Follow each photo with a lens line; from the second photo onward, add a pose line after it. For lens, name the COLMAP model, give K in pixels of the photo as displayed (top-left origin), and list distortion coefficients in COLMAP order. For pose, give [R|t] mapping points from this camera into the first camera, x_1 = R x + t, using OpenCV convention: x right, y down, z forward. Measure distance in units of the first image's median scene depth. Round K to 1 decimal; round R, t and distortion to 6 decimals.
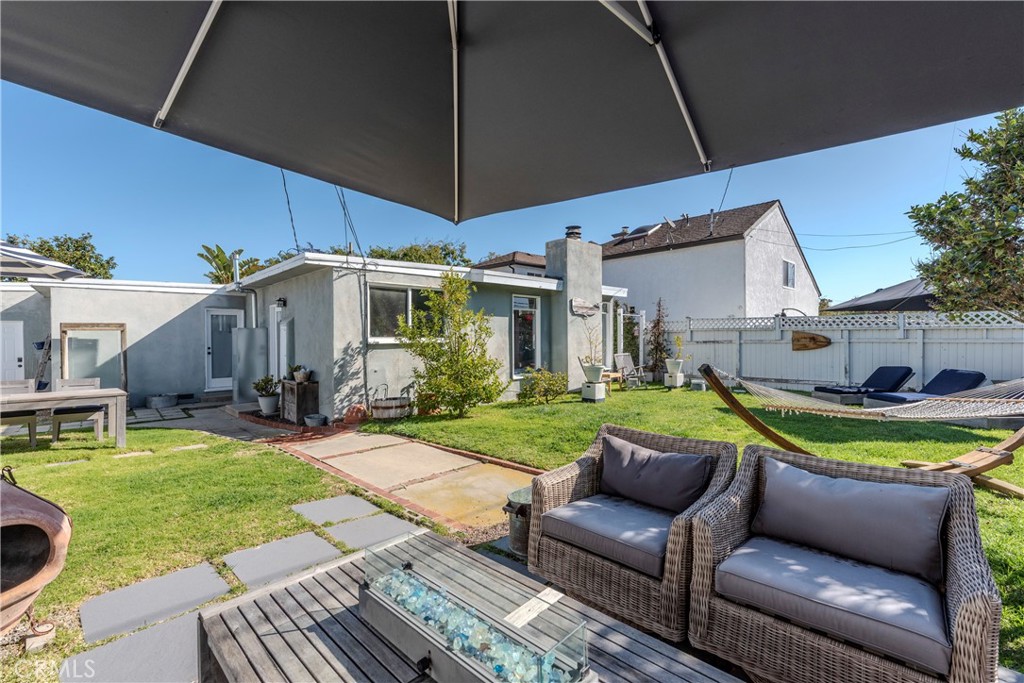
lens RADIAL K [[438.8, 0, 510.0], [0, 438.8, 337.7], [0, 0, 1]] dist [-0.000480, 0.000465]
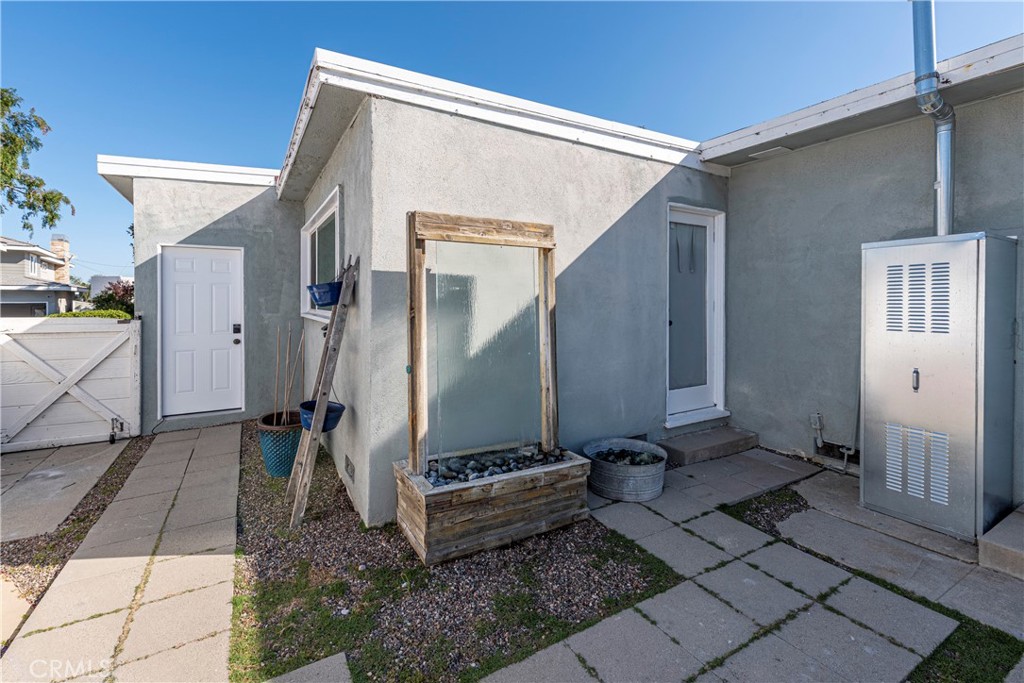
lens RADIAL K [[438.8, 0, 507.4], [0, 438.8, 304.3], [0, 0, 1]] dist [-0.000480, 0.000465]
pose [[0.977423, 0.011286, -0.210990, -0.726915], [-0.011784, 0.999930, -0.001101, 0.020680], [0.210963, 0.003563, 0.977488, 0.593716]]
